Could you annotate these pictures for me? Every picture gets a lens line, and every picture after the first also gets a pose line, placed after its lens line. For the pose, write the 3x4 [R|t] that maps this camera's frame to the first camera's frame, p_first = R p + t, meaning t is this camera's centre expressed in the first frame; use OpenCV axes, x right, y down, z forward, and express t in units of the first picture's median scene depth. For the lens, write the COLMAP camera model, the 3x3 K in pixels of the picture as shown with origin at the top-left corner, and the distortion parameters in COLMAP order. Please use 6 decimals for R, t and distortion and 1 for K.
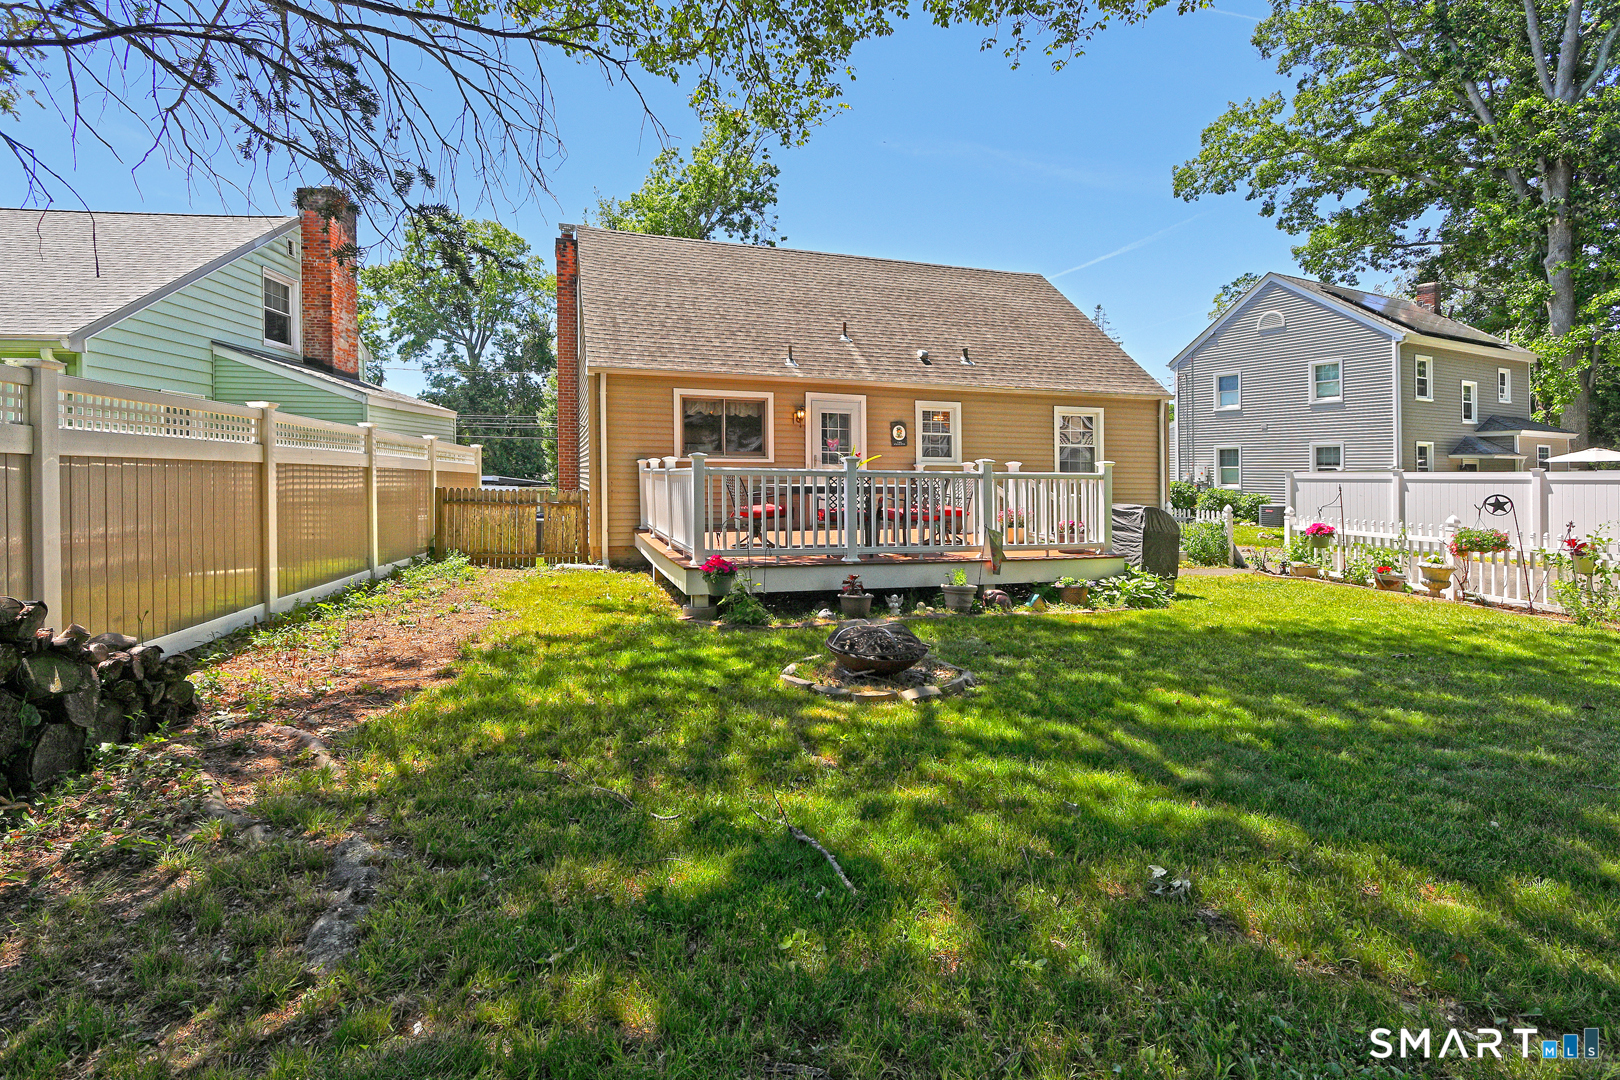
lens RADIAL K [[744.8, 0, 810.5], [0, 744.8, 472.9], [0, 0, 1]] dist [-0.000017, -0.000020]
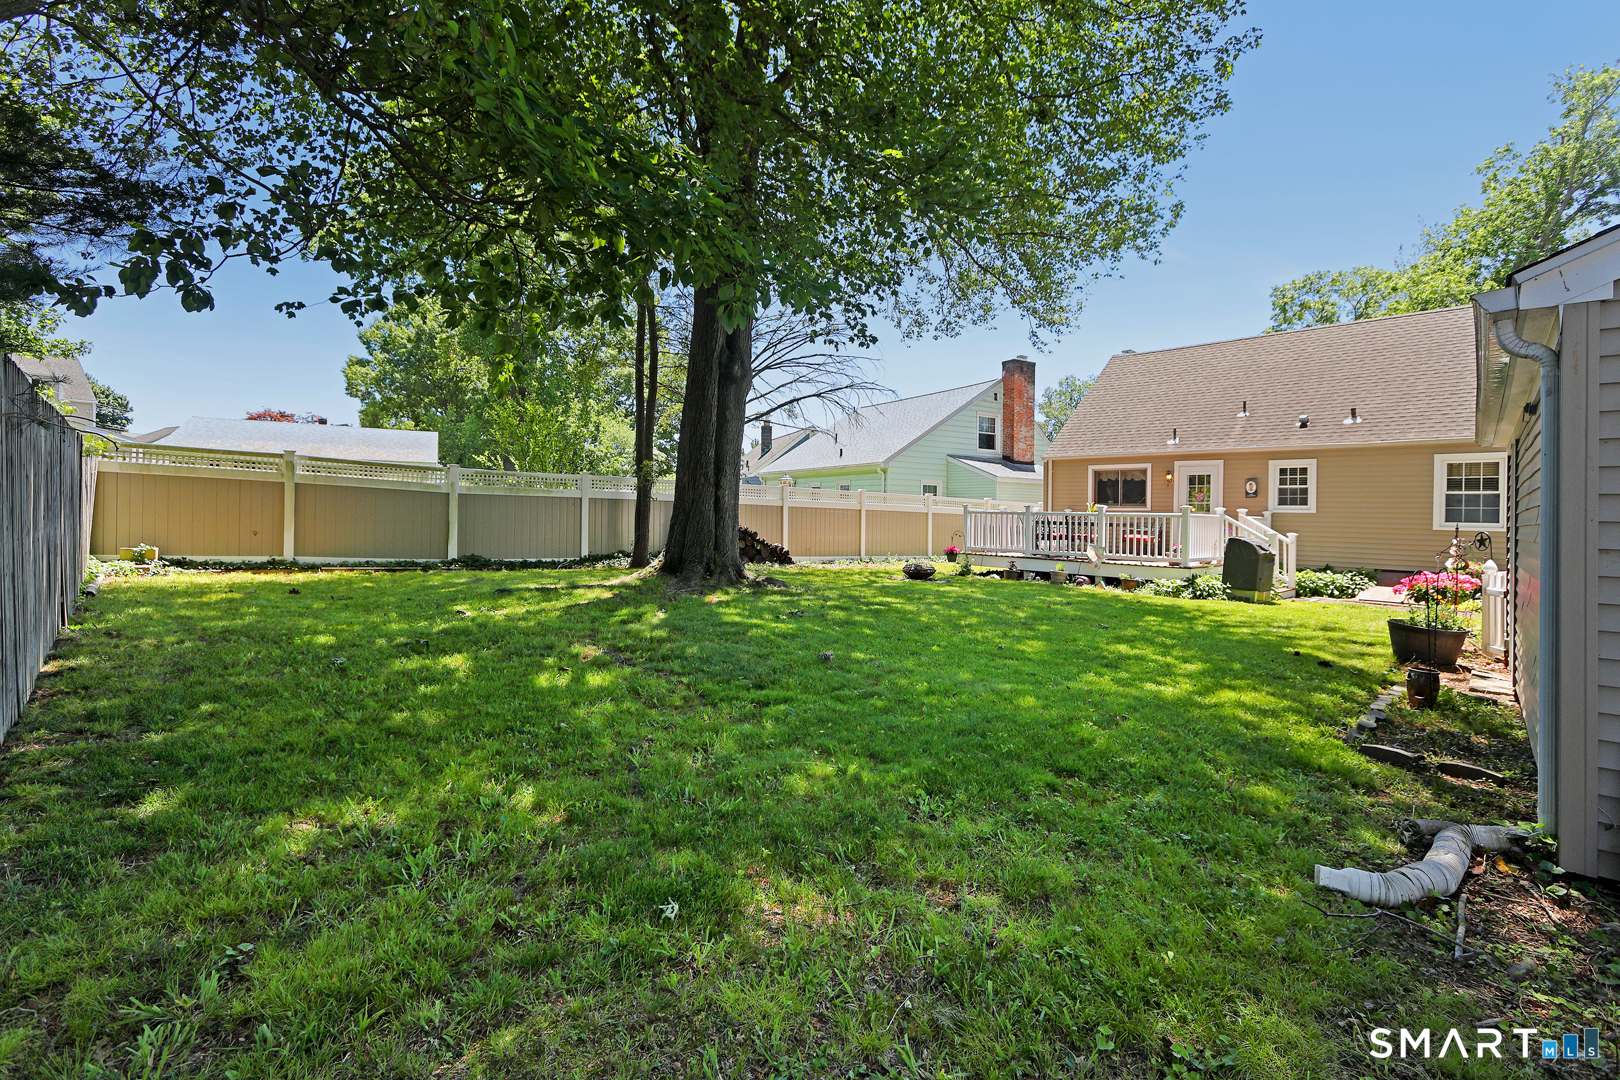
lens RADIAL K [[780.8, 0, 810.0], [0, 780.8, 540.0], [0, 0, 1]] dist [0.001997, 0.000390]
pose [[0.408737, 0.026897, -0.912256, 1.062925], [-0.020219, 0.999587, 0.020413, 0.025849], [0.912428, 0.010101, 0.409112, -0.248034]]
